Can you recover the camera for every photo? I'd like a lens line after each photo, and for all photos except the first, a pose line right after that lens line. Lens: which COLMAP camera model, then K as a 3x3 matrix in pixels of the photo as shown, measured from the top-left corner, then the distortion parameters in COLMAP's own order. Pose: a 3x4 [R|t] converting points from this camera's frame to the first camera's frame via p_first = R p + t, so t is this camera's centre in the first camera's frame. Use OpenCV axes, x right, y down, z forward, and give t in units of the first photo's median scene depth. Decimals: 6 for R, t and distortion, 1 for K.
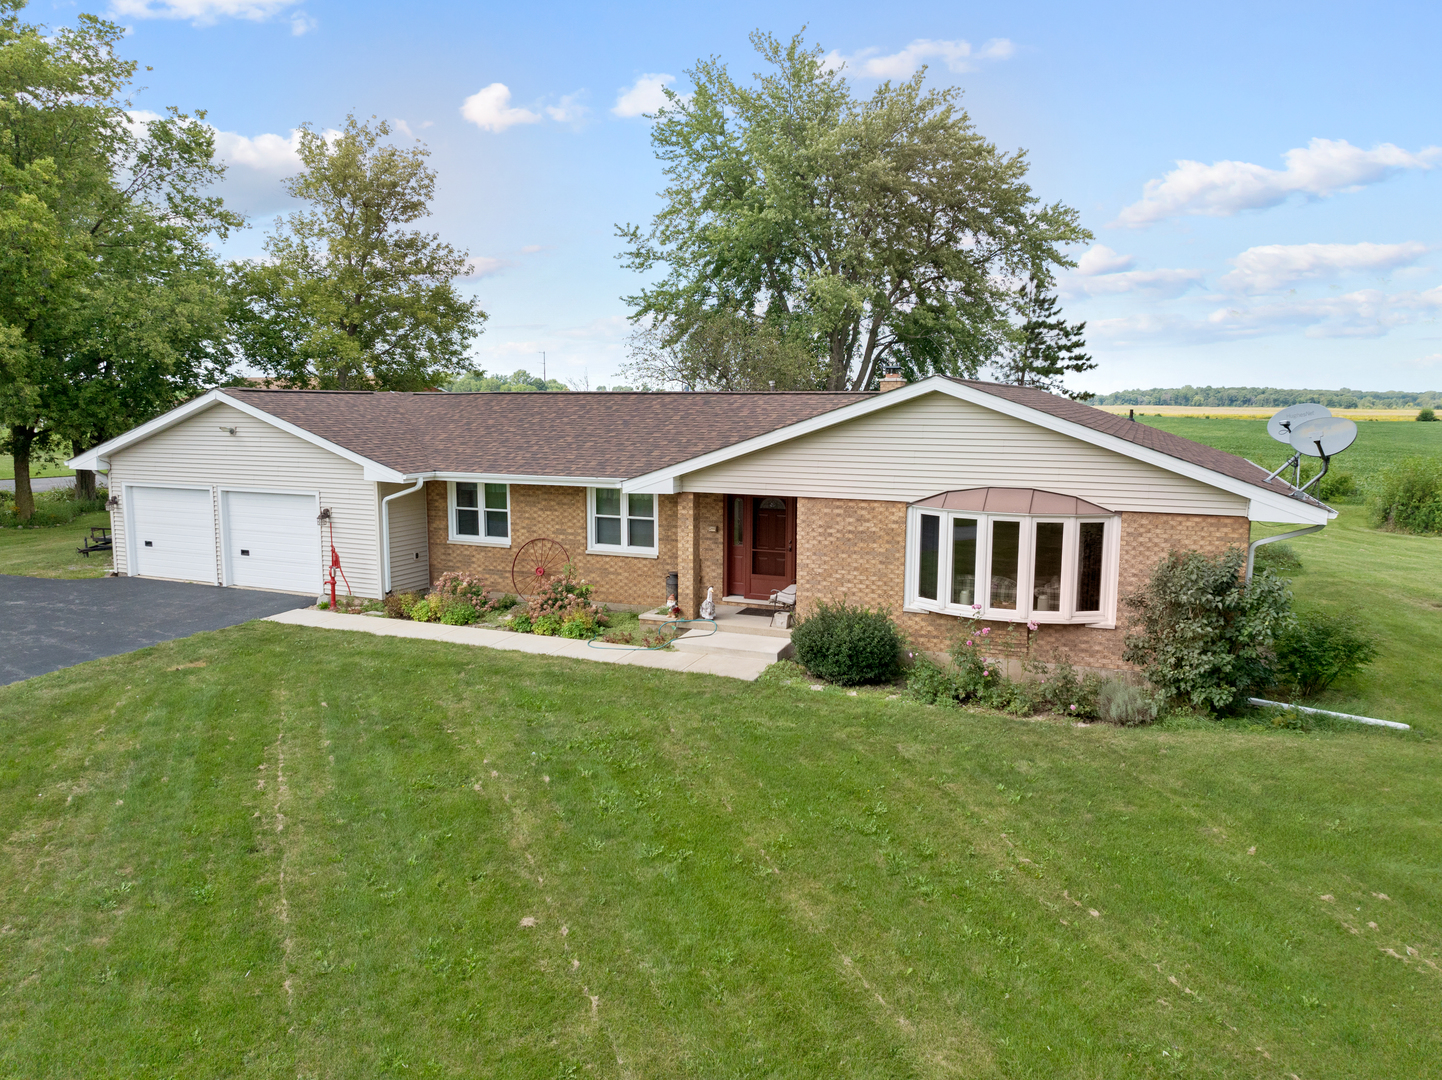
lens RADIAL K [[994.6, 0, 721.0], [0, 994.6, 540.0], [0, 0, 1]] dist [-0.033163, -0.000106]
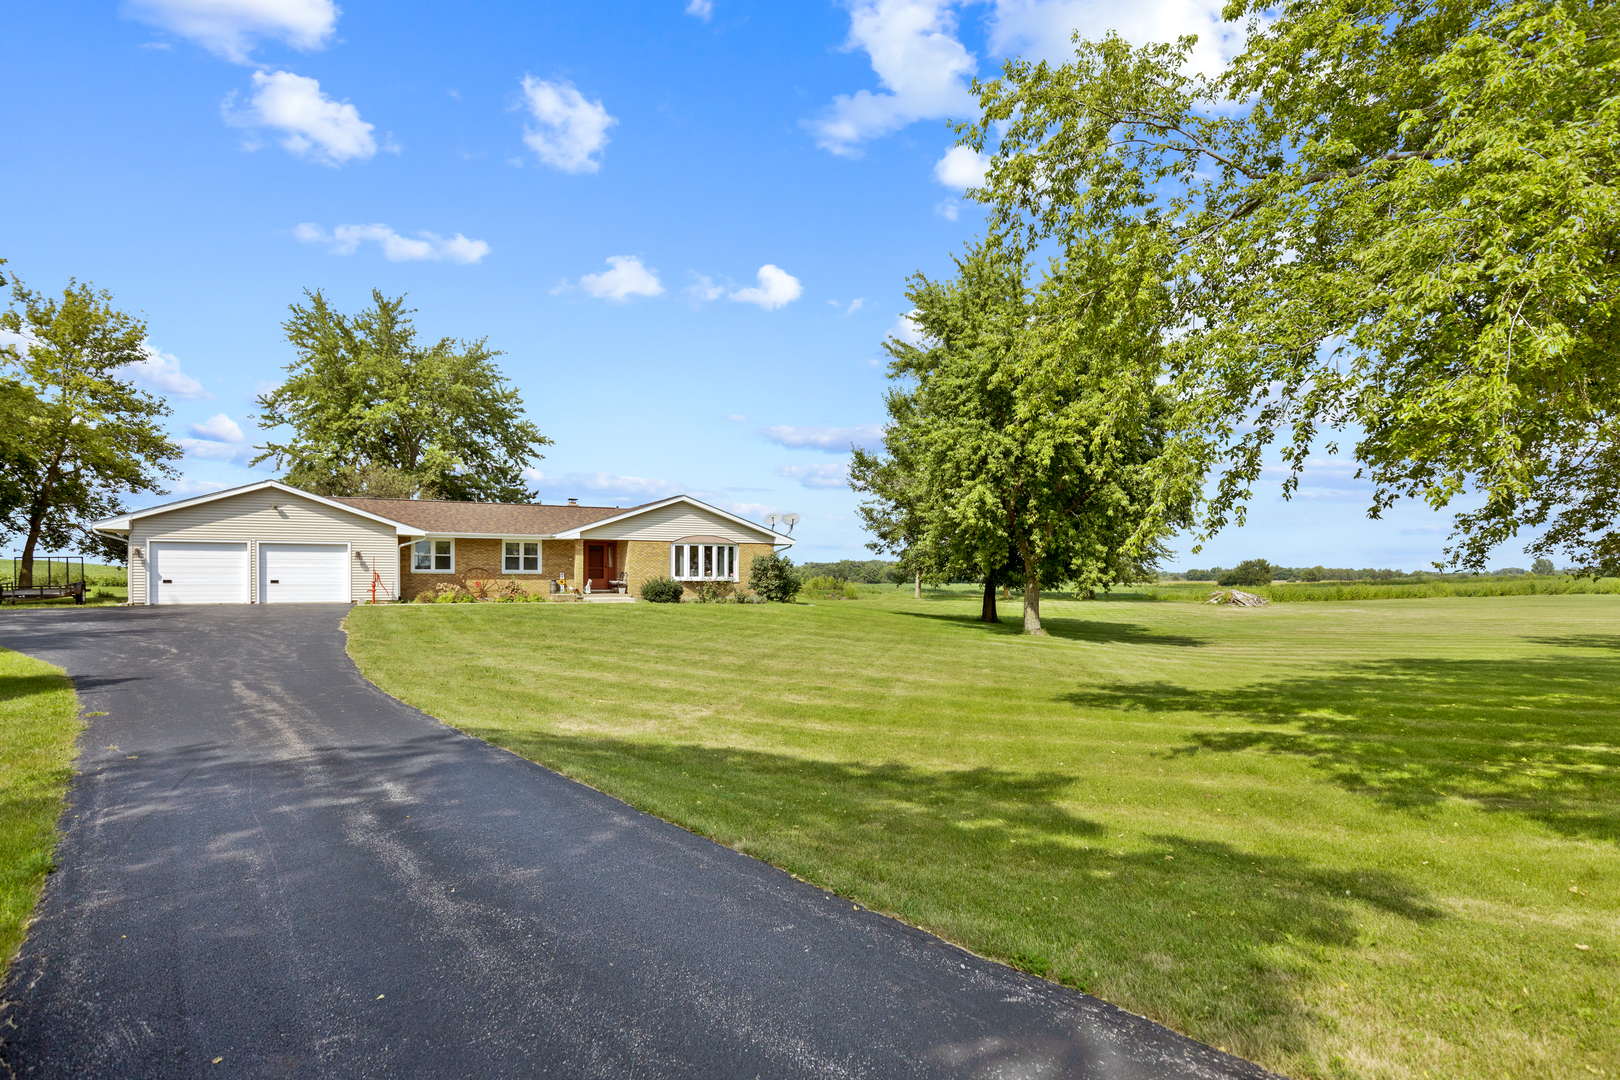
lens RADIAL K [[887.0, 0, 810.0], [0, 887.0, 540.0], [0, 0, 1]] dist [0.000653, 0.000011]
pose [[0.648442, 0.032227, 0.760582, -1.057536], [0.106904, 0.985348, -0.132892, 0.241908], [-0.753721, 0.167482, 0.635496, -0.627239]]
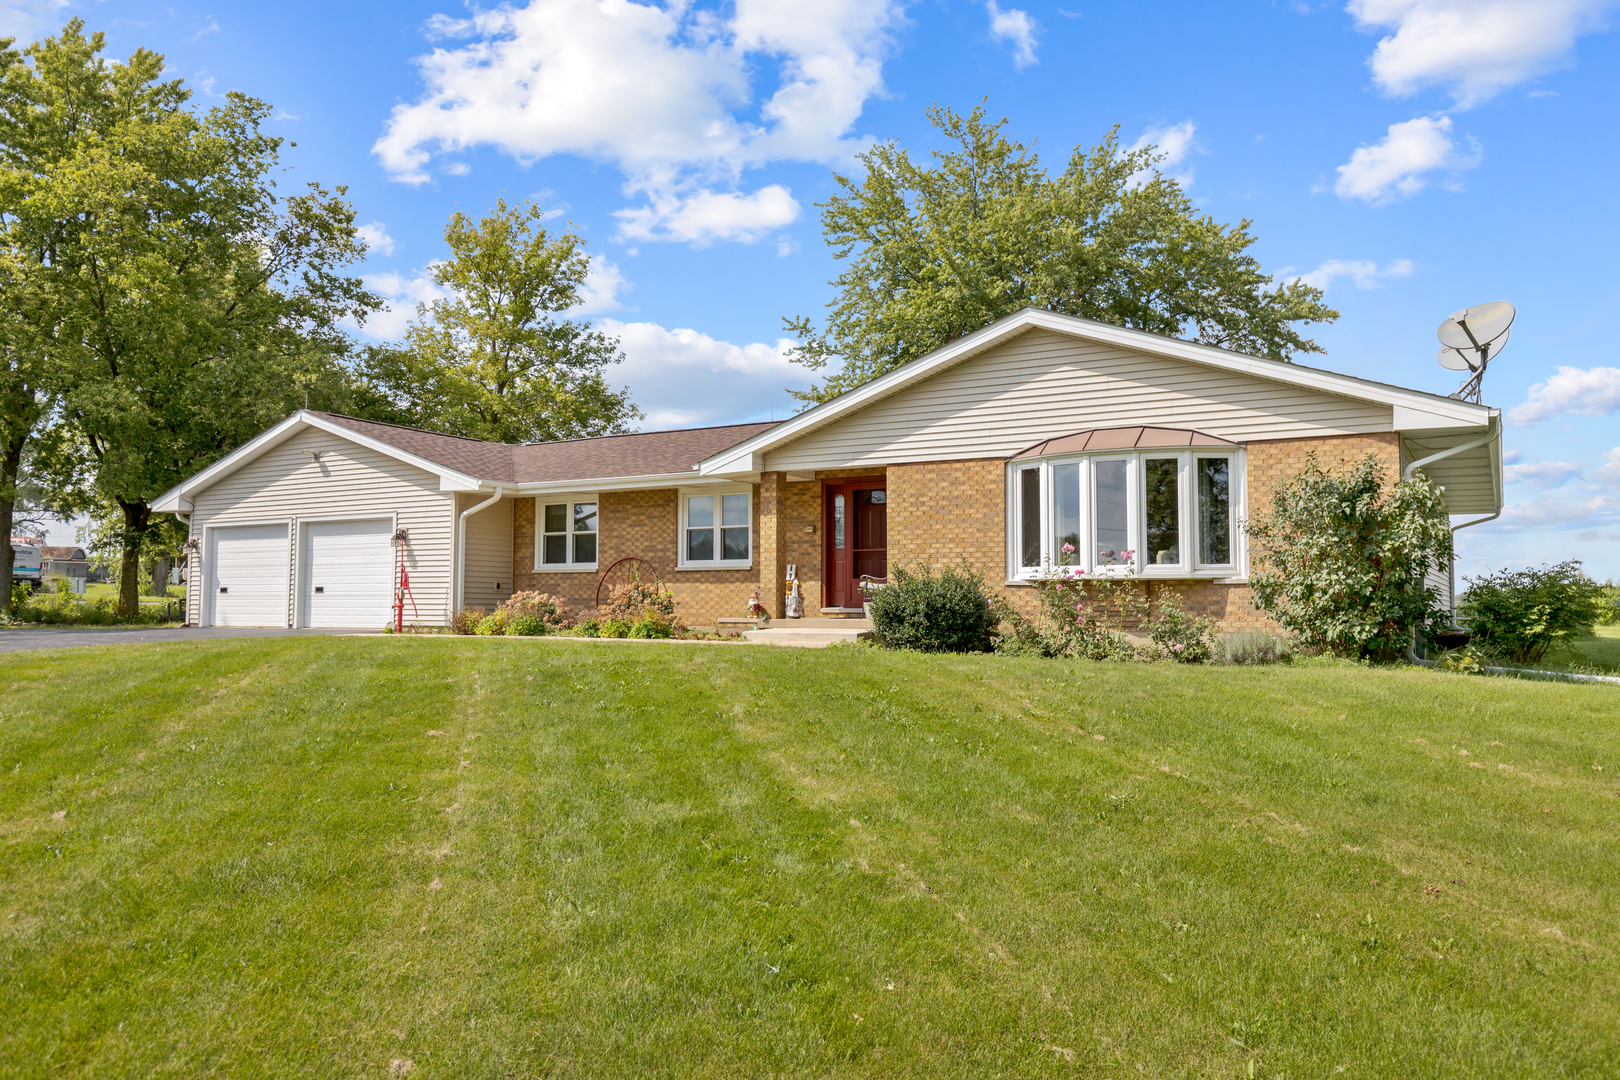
lens RADIAL K [[1163.7, 0, 829.9], [0, 1163.7, 537.1], [0, 0, 1]] dist [0.001831, -0.000238]
pose [[0.993062, -0.010058, -0.117159, 0.114915], [-0.012743, 0.981264, -0.192248, 0.170836], [0.116898, 0.192407, 0.974328, 0.001235]]
